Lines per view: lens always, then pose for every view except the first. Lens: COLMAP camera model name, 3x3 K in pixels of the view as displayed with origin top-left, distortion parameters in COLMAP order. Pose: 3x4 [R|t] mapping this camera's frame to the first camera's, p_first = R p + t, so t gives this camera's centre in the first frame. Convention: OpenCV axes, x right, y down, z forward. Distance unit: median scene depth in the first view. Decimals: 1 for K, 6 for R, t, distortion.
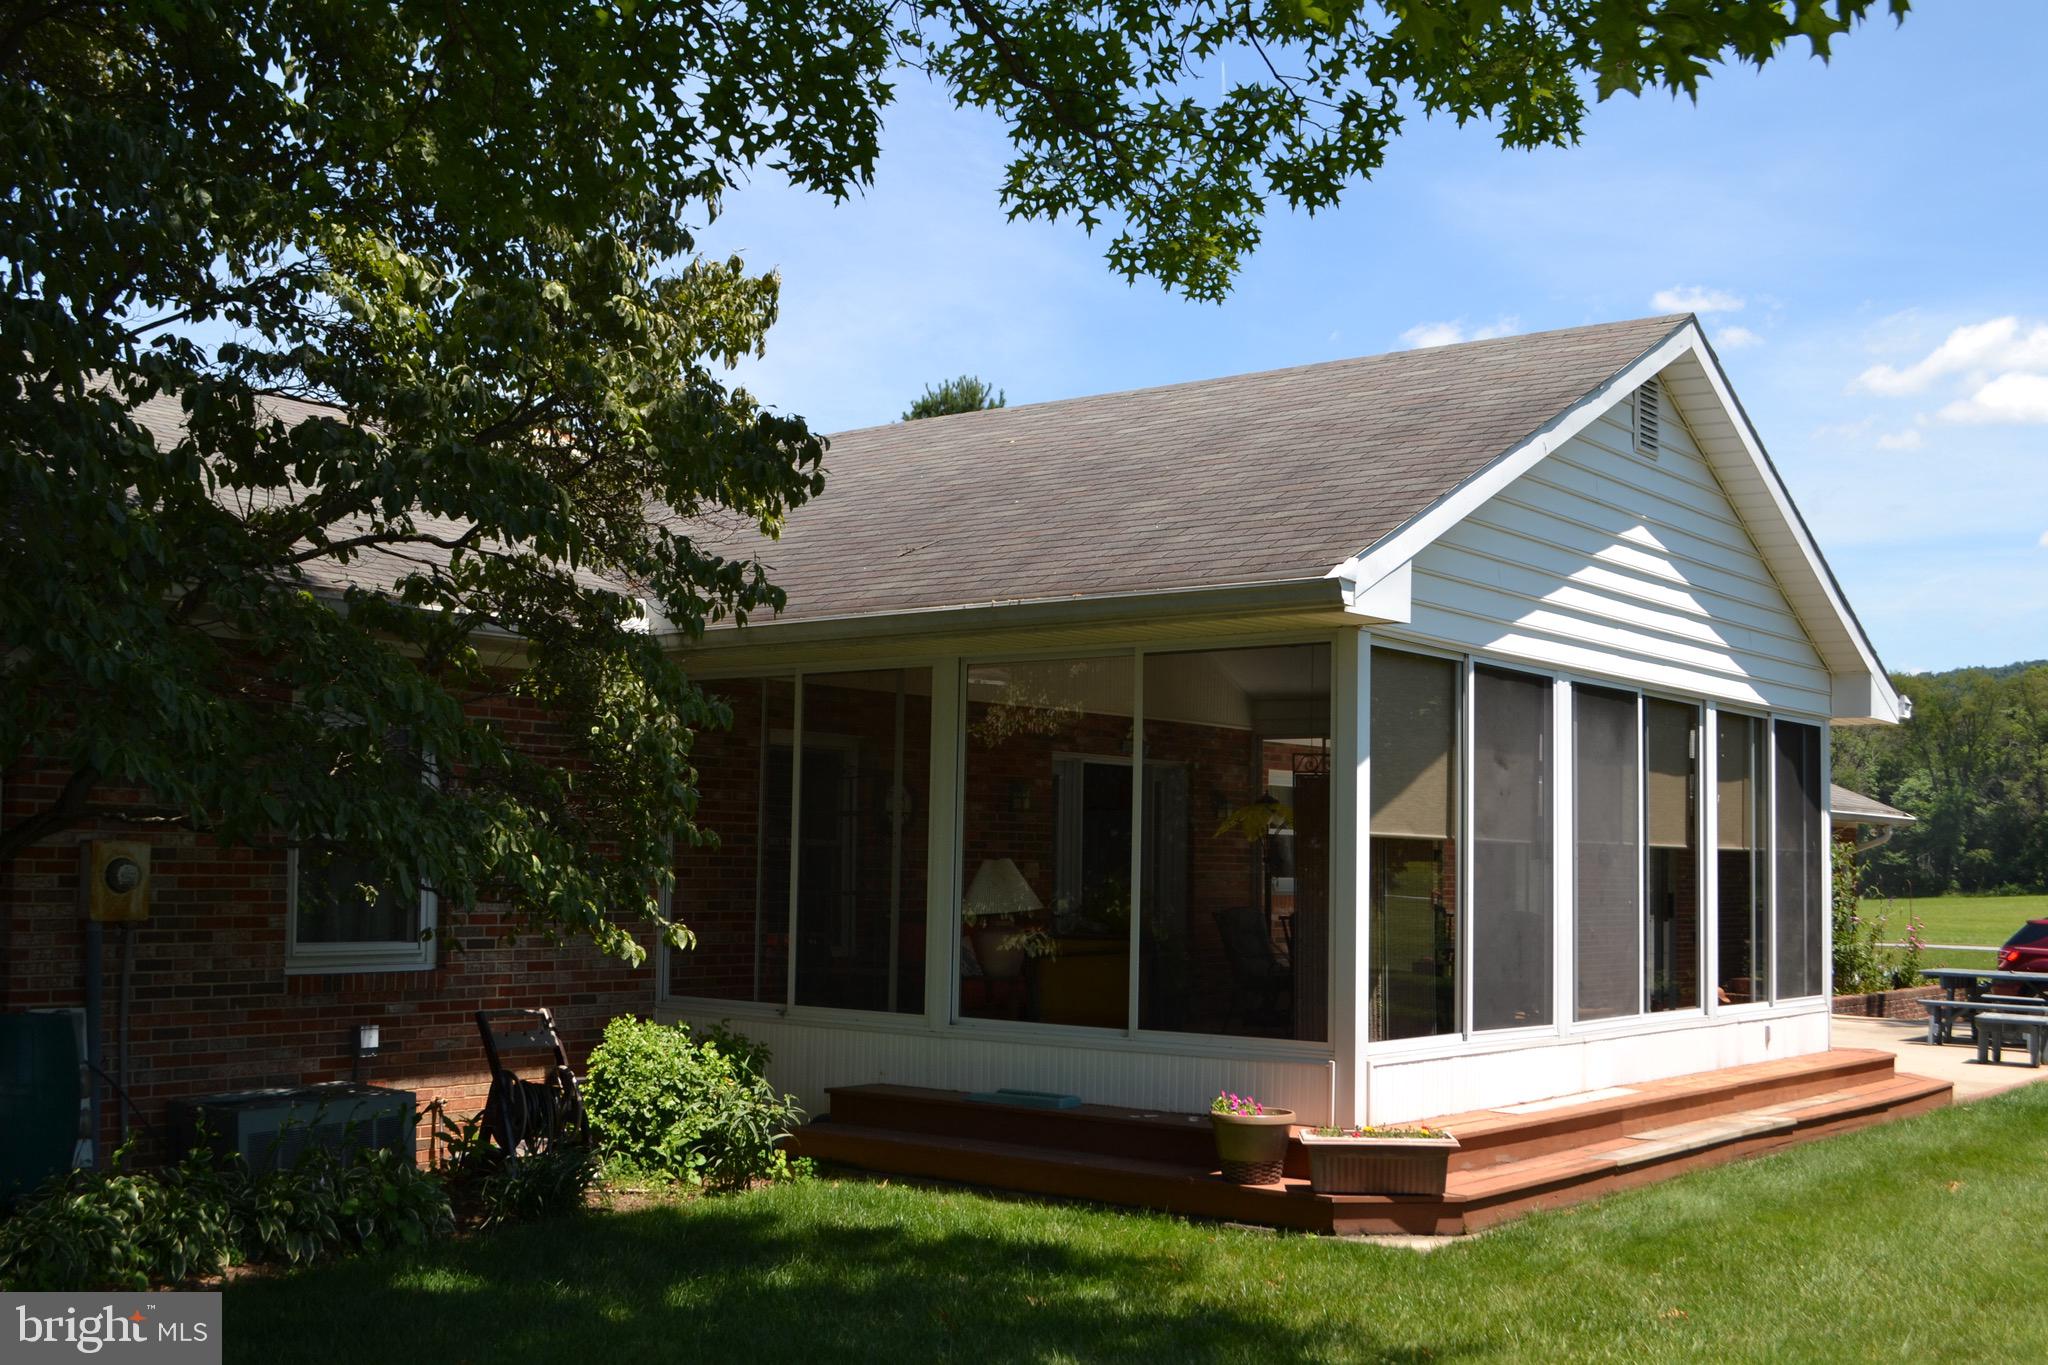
lens RADIAL K [[2190.8, 0, 1024.0], [0, 2190.8, 682.5], [0, 0, 1]] dist [0.009405, 0.008024]
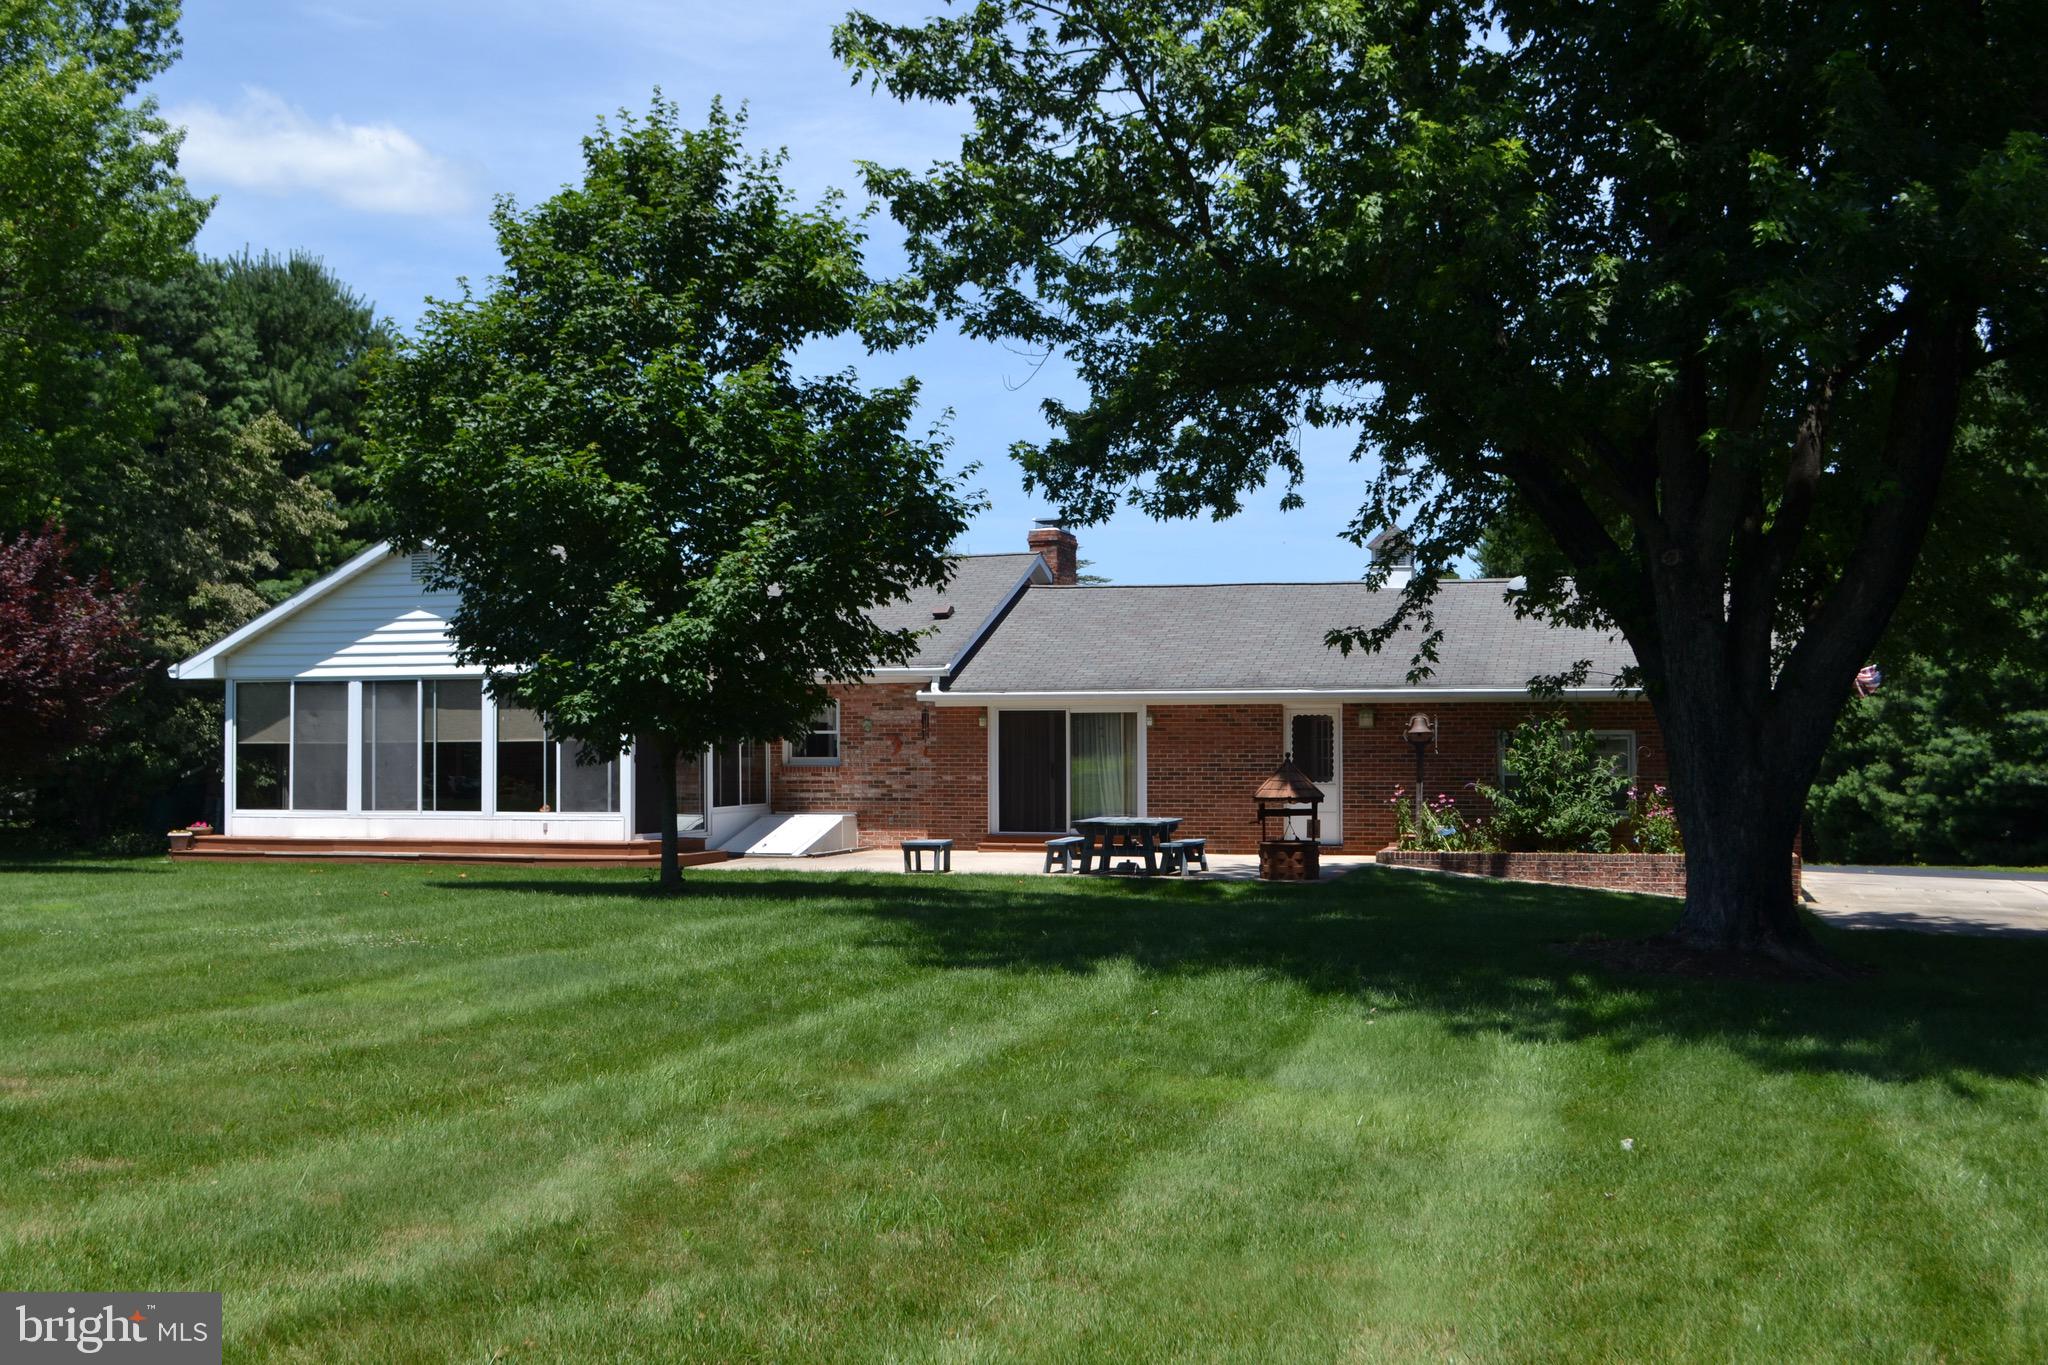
lens RADIAL K [[2190.8, 0, 1024.0], [0, 2190.8, 682.5], [0, 0, 1]] dist [0.009405, 0.008024]
pose [[0.335817, -0.039865, -0.941083, 3.095396], [0.091522, 0.995758, -0.009522, 0.102565], [0.937470, -0.082932, 0.338041, 0.893161]]
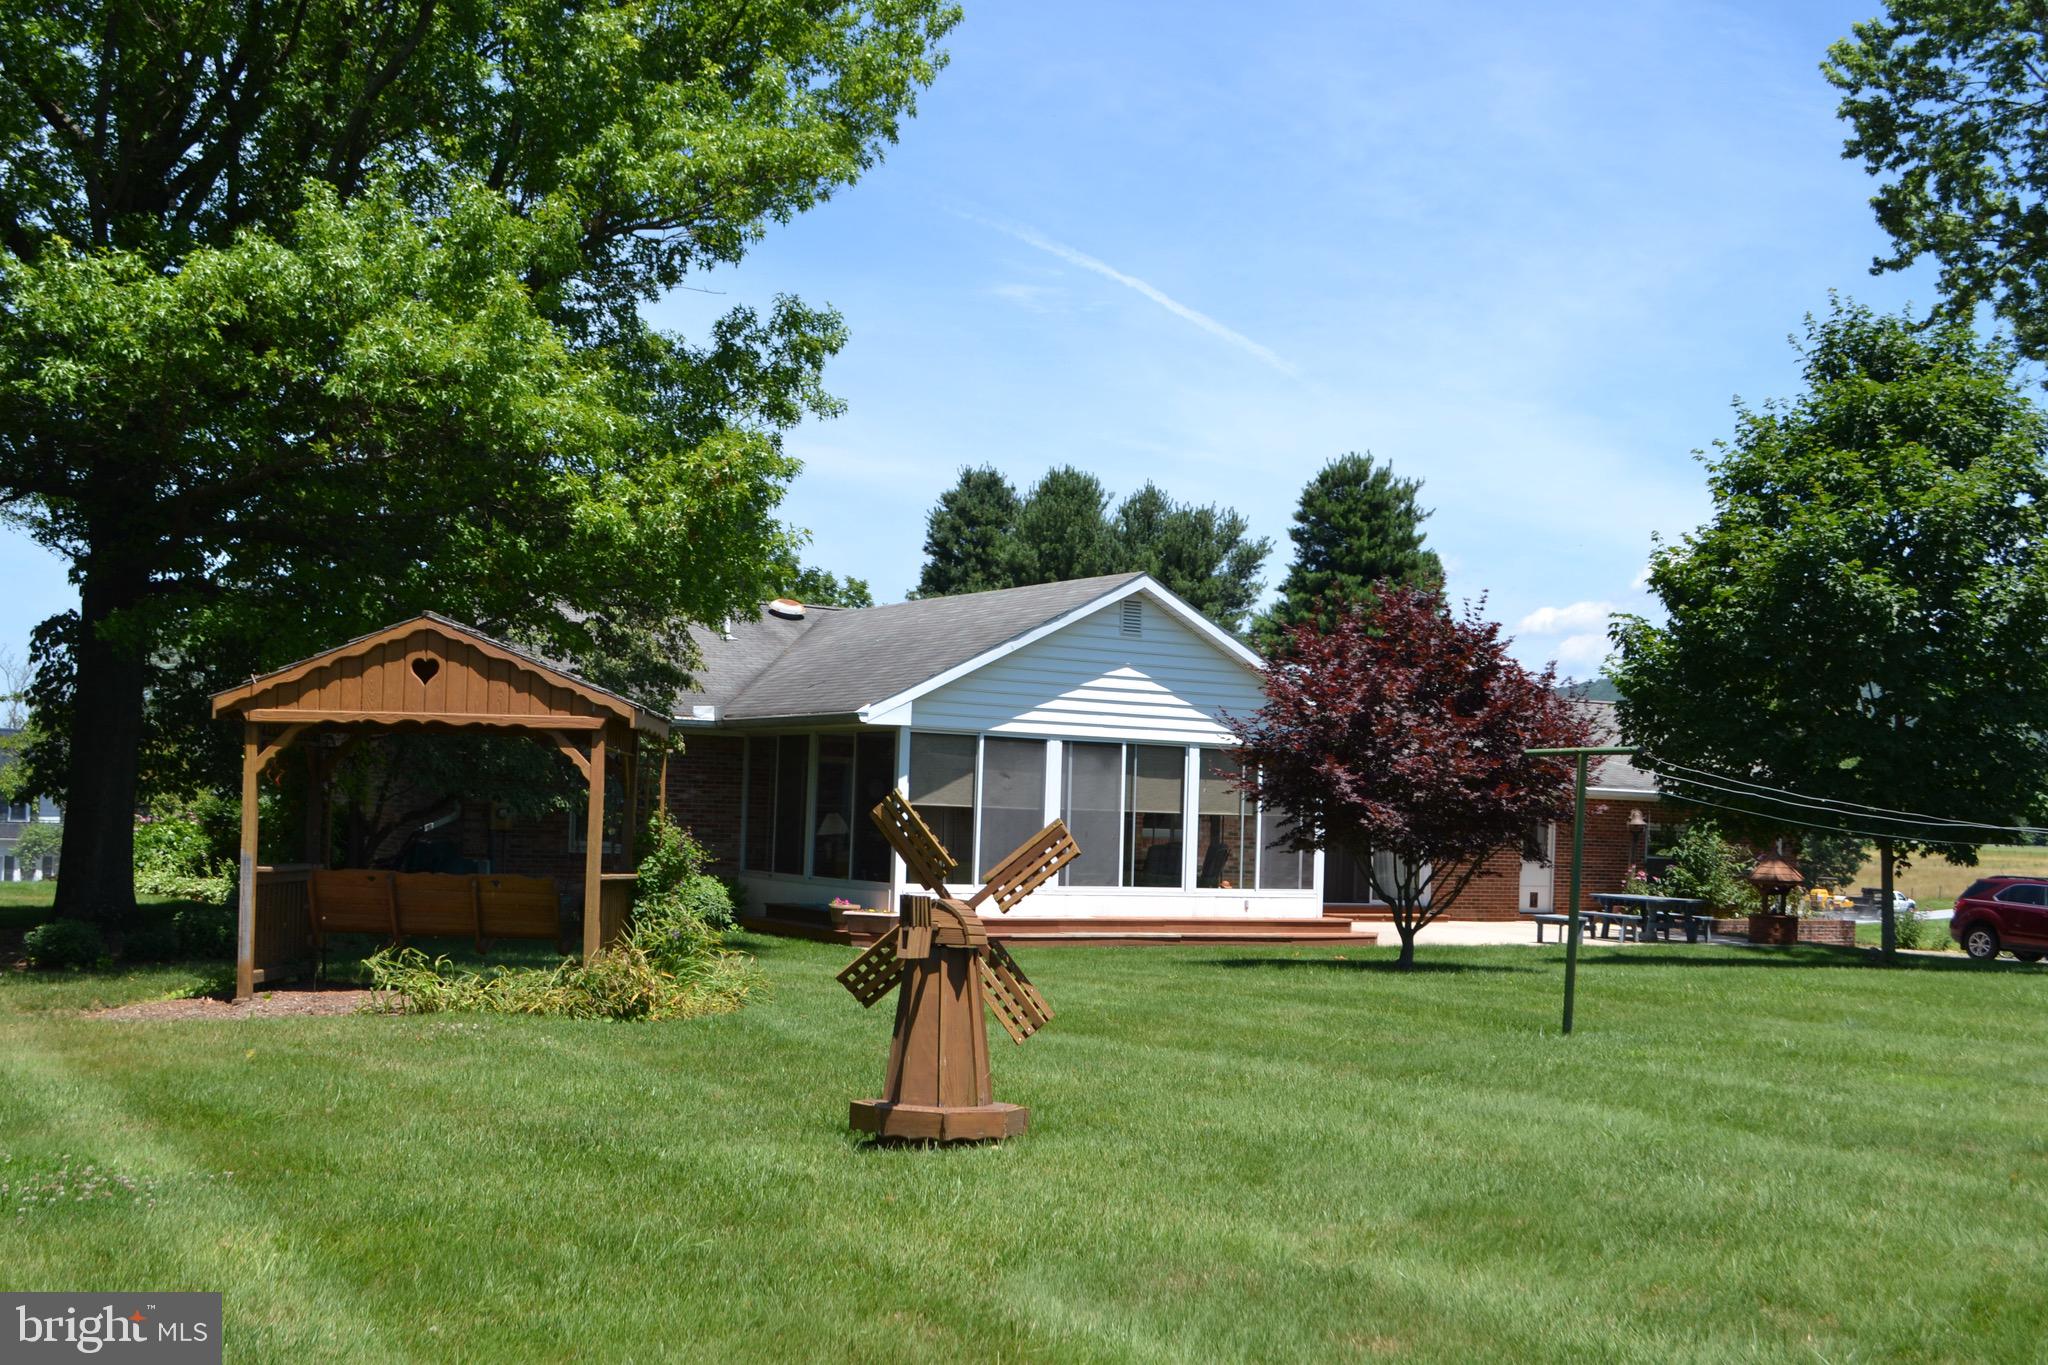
lens RADIAL K [[2190.8, 0, 1024.0], [0, 2190.8, 682.5], [0, 0, 1]] dist [0.009405, 0.008024]
pose [[0.933825, -0.002055, -0.357723, 1.086158], [0.010151, 0.999733, 0.020755, -0.114752], [0.357585, -0.023013, 0.933597, -1.227720]]
